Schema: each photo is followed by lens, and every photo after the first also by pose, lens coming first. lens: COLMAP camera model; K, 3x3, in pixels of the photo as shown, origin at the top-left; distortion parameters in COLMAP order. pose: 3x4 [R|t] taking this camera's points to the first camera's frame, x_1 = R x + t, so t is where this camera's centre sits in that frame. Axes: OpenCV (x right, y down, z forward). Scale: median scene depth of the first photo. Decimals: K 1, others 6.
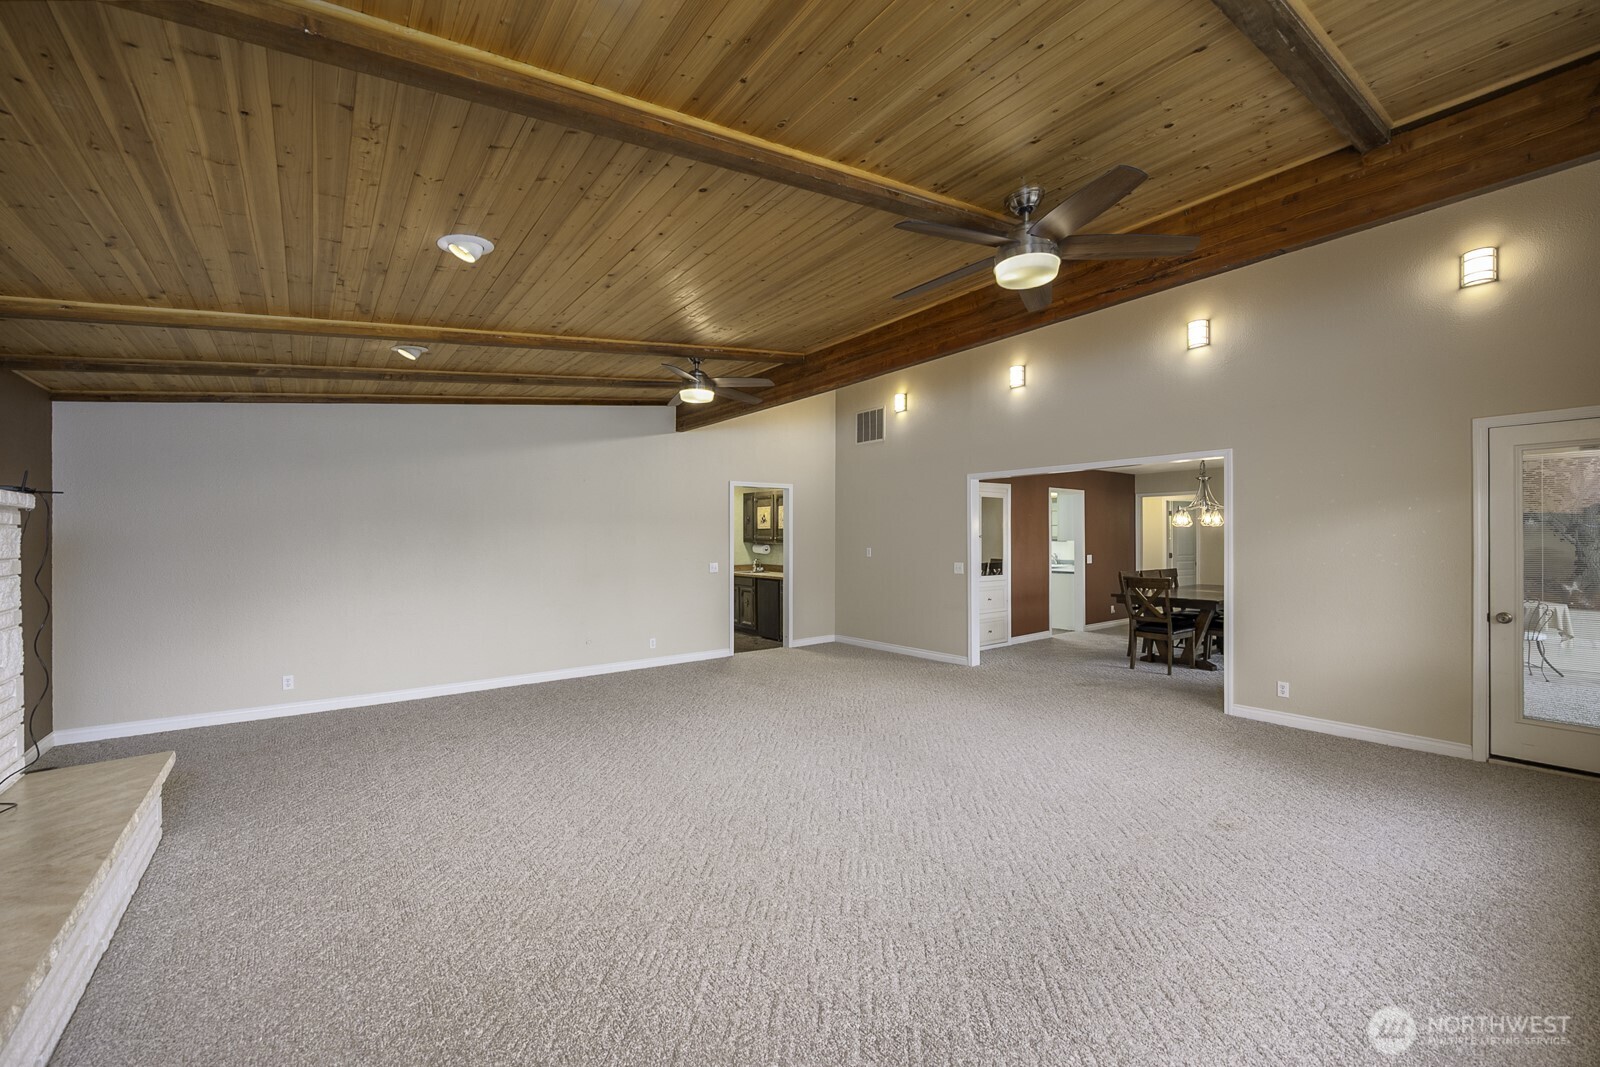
lens RADIAL K [[635.2, 0, 802.4], [0, 635.2, 534.5], [0, 0, 1]] dist [-0.002230, -0.000153]
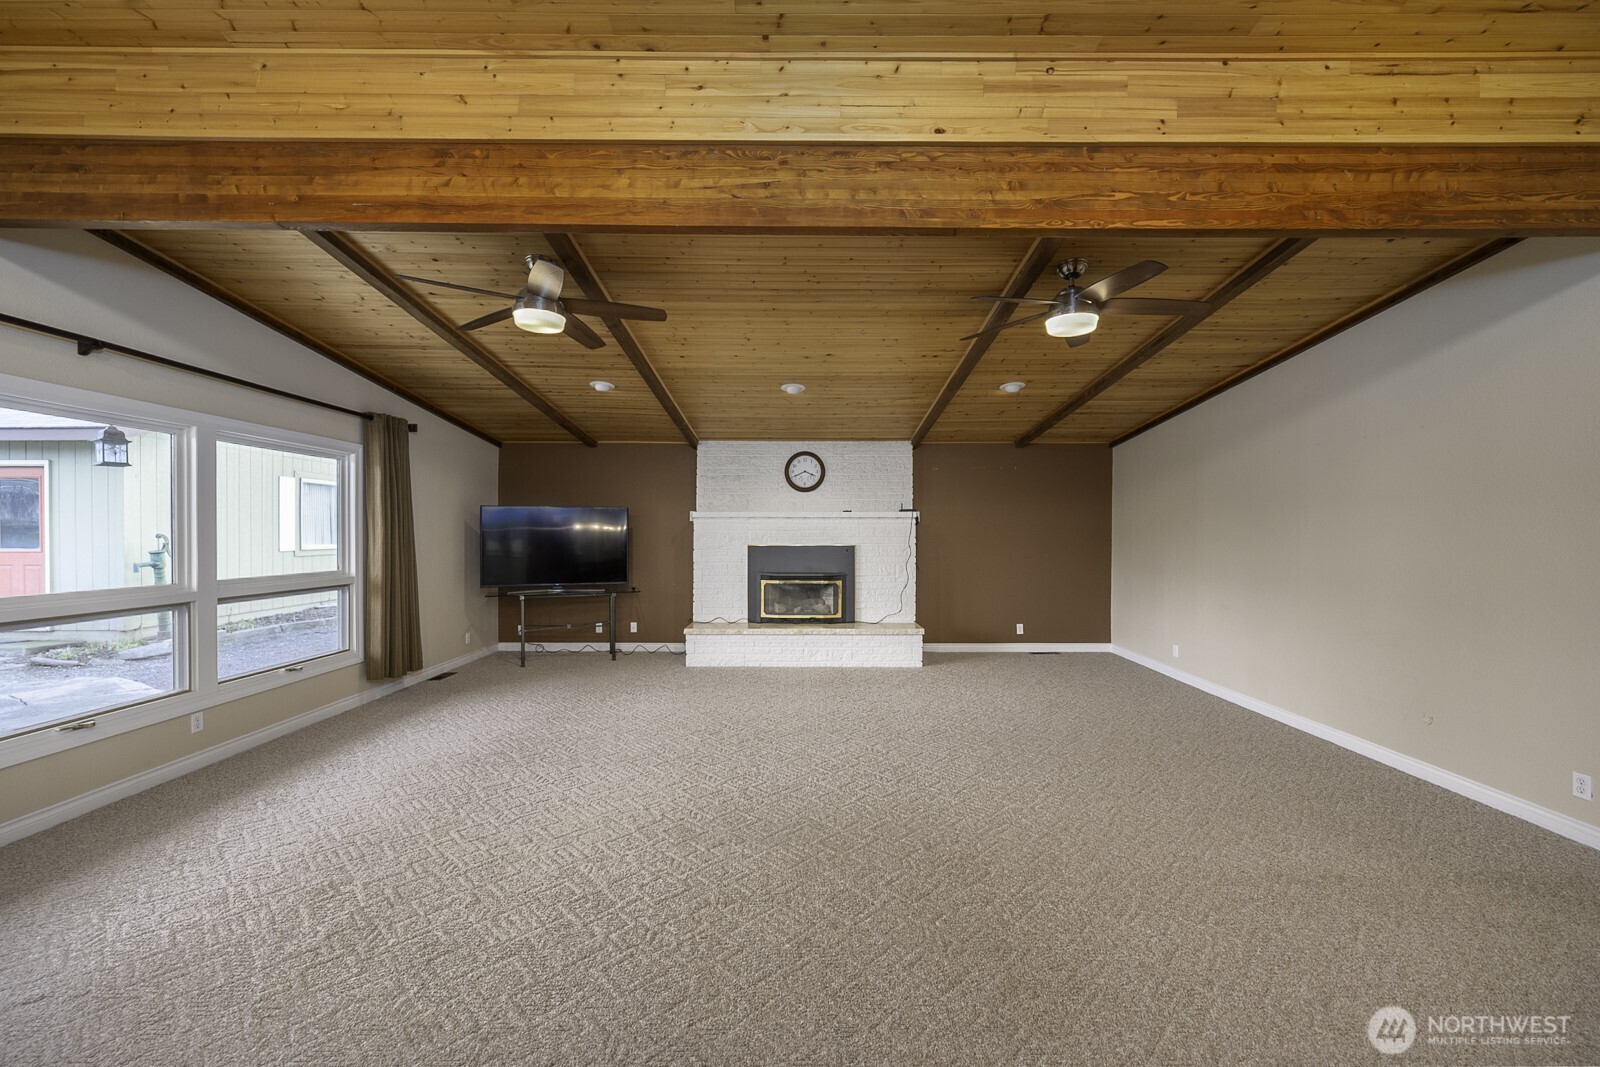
lens RADIAL K [[633.9, 0, 801.6], [0, 633.9, 538.5], [0, 0, 1]] dist [-0.001988, -0.000260]
pose [[-0.616650, 0.014879, -0.787097, 0.633756], [0.005187, 0.999876, 0.014837, 0.001772], [0.787220, 0.005067, -0.616651, 1.343588]]
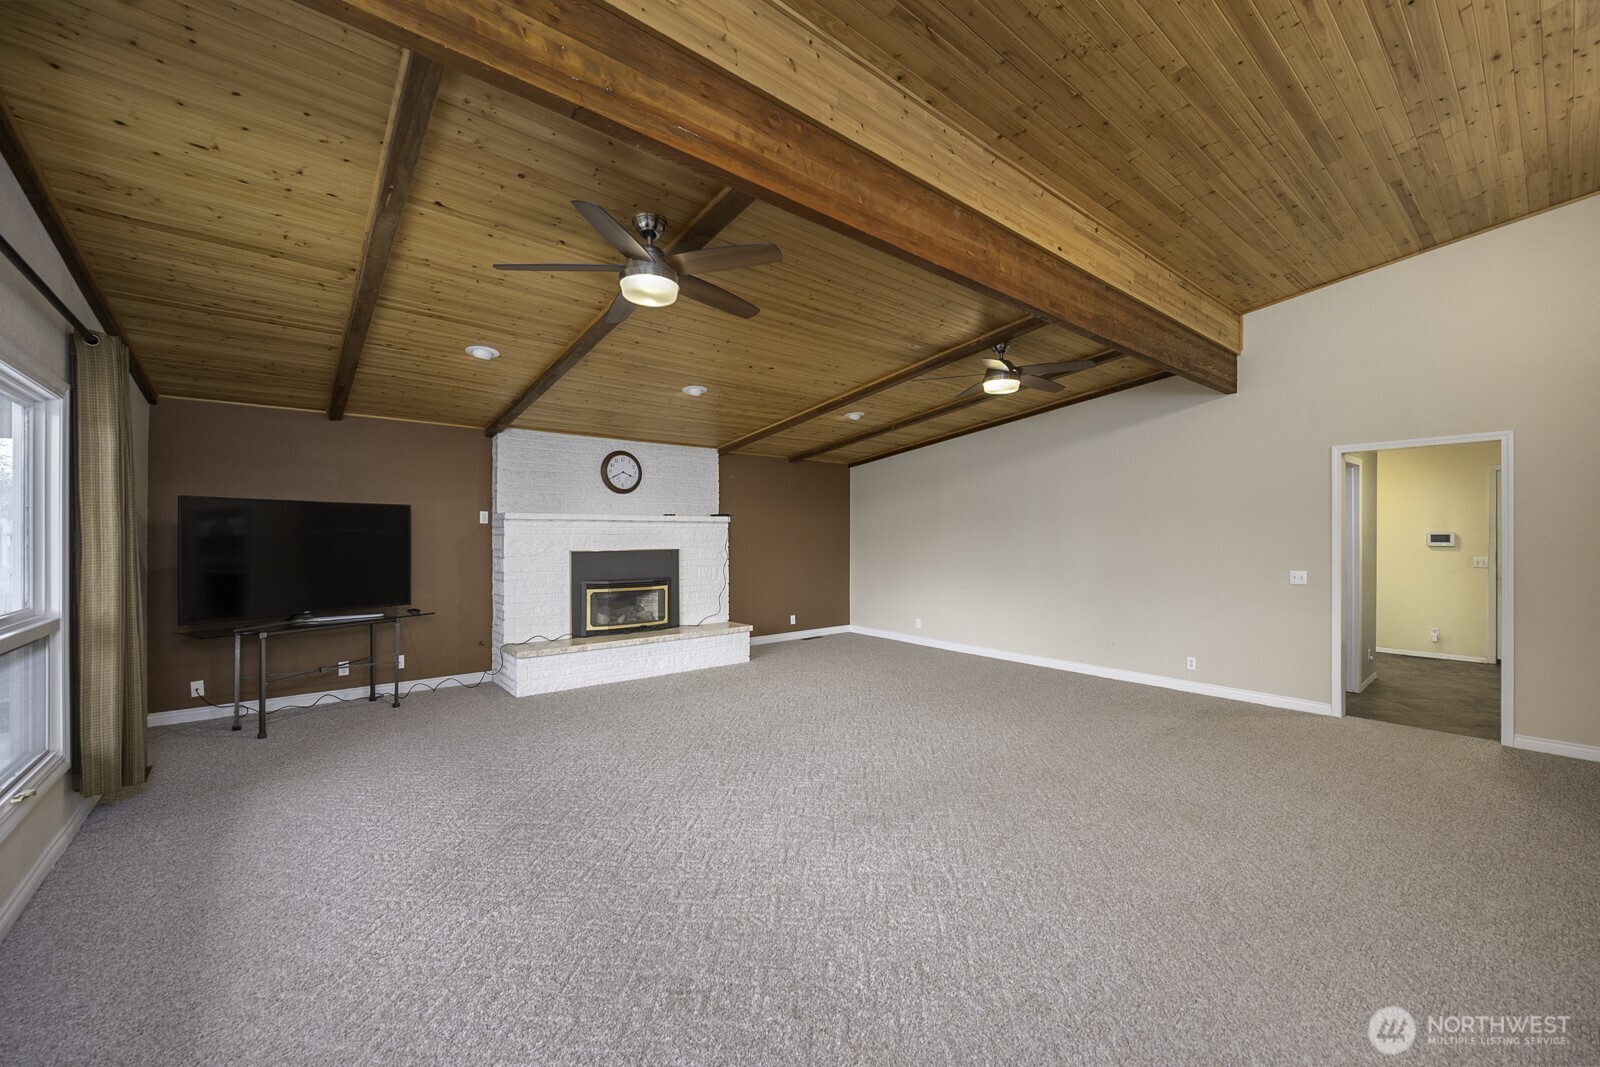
lens RADIAL K [[635.2, 0, 802.4], [0, 635.2, 534.5], [0, 0, 1]] dist [-0.002230, -0.000153]
pose [[0.031084, 0.005628, -0.999501, 0.890241], [0.004210, 0.999975, 0.005762, -0.001621], [0.999508, -0.004387, 0.031059, 0.748563]]
